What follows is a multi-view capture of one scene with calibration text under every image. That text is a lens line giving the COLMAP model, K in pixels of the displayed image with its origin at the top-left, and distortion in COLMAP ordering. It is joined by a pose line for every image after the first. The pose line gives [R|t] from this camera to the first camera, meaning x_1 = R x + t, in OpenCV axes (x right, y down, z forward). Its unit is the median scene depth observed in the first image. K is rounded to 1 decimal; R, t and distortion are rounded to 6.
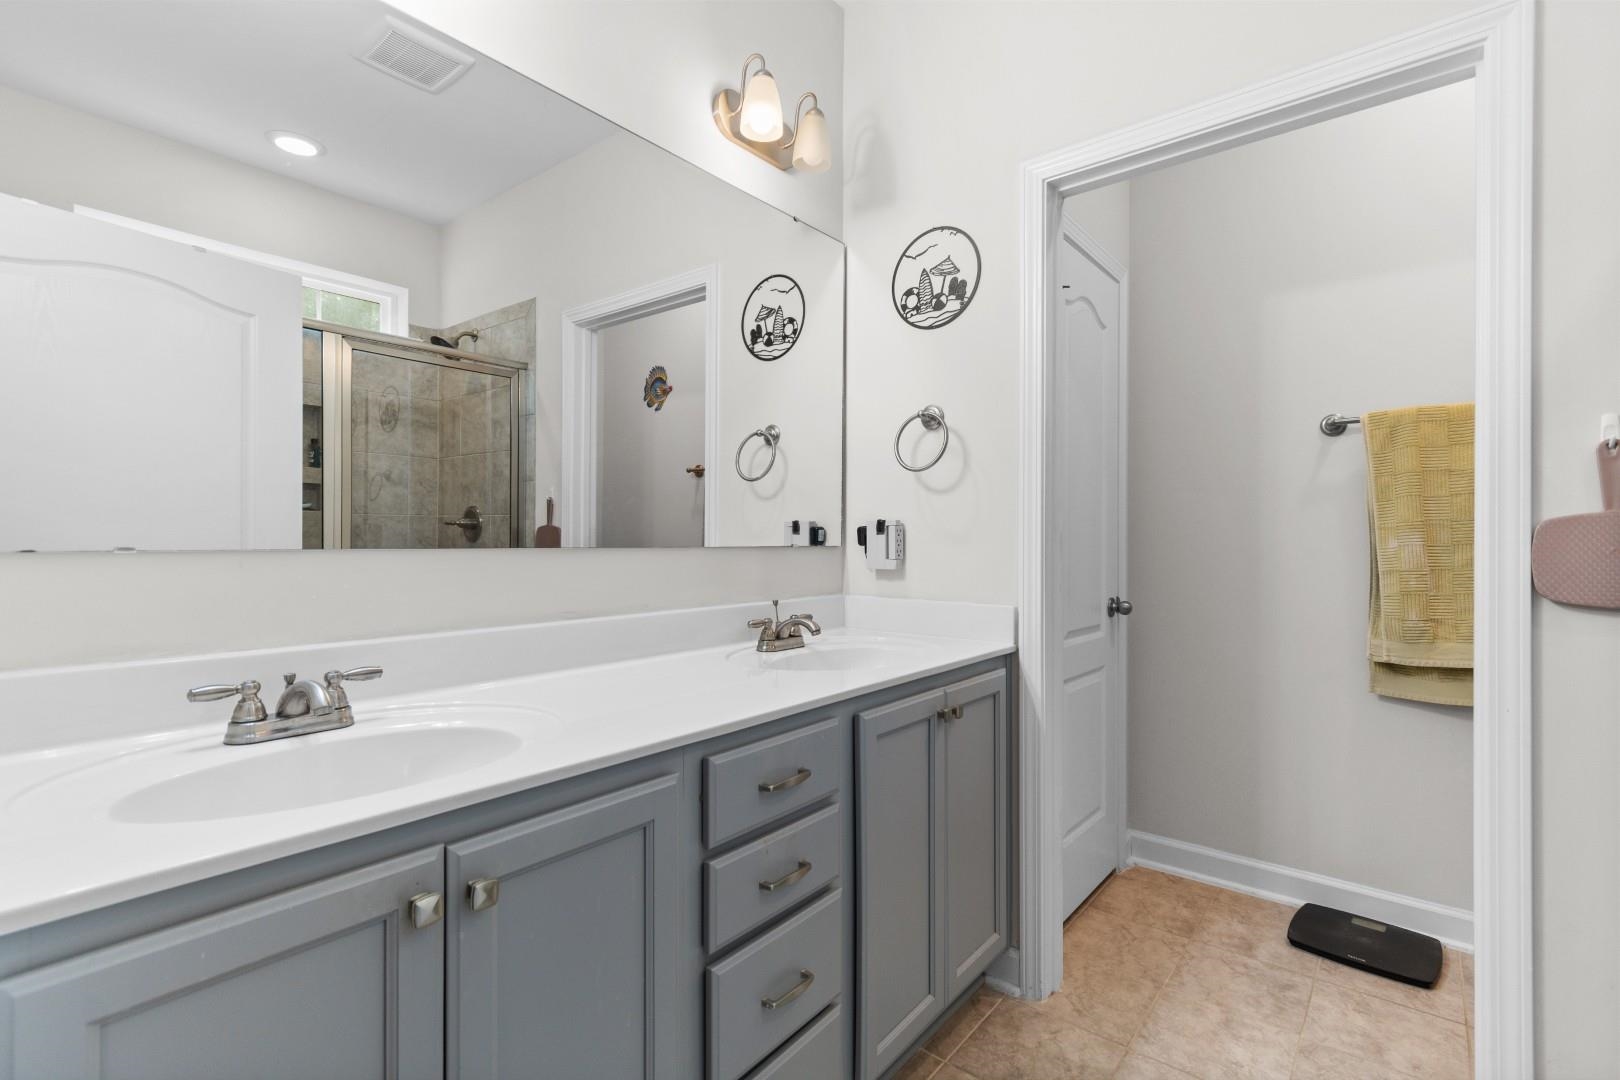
lens RADIAL K [[708.5, 0, 819.6], [0, 708.5, 541.4], [0, 0, 1]] dist [0.002066, -0.001966]
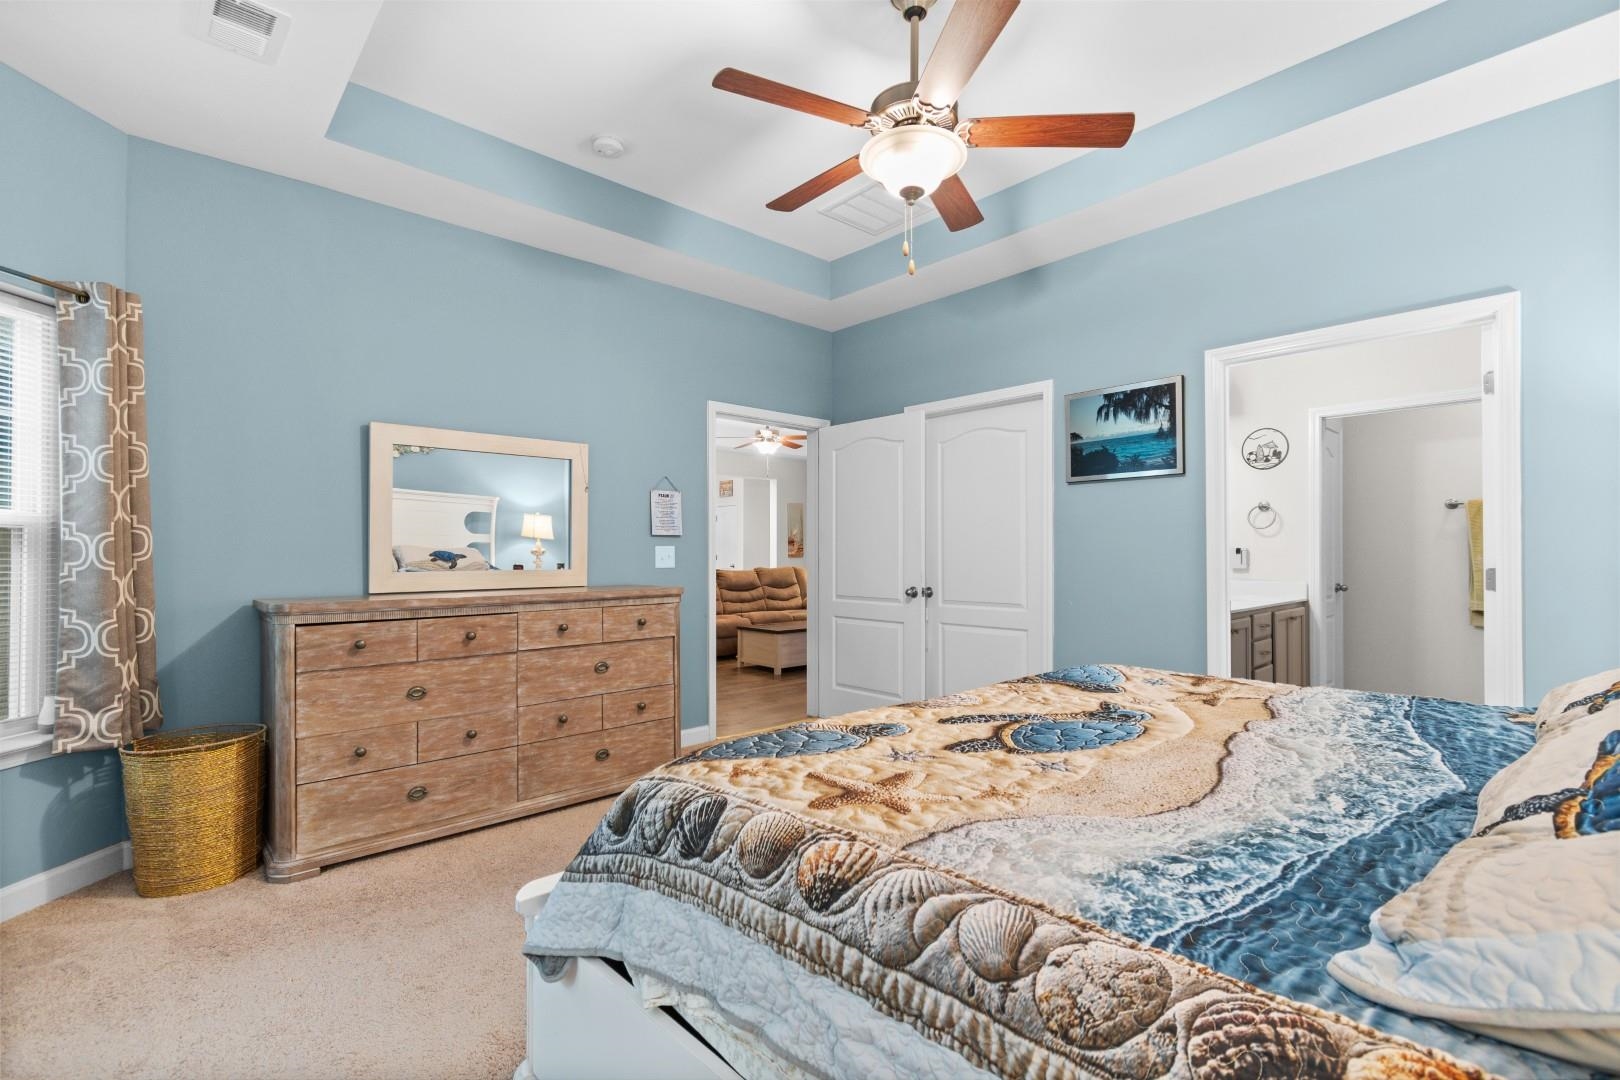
lens RADIAL K [[708.5, 0, 812.0], [0, 708.5, 547.4], [0, 0, 1]] dist [0.002066, -0.001966]
pose [[0.988369, 0.000019, -0.152076, -0.348094], [-0.001206, 0.999970, -0.007715, -0.004108], [0.152071, 0.007809, 0.988339, -0.568501]]
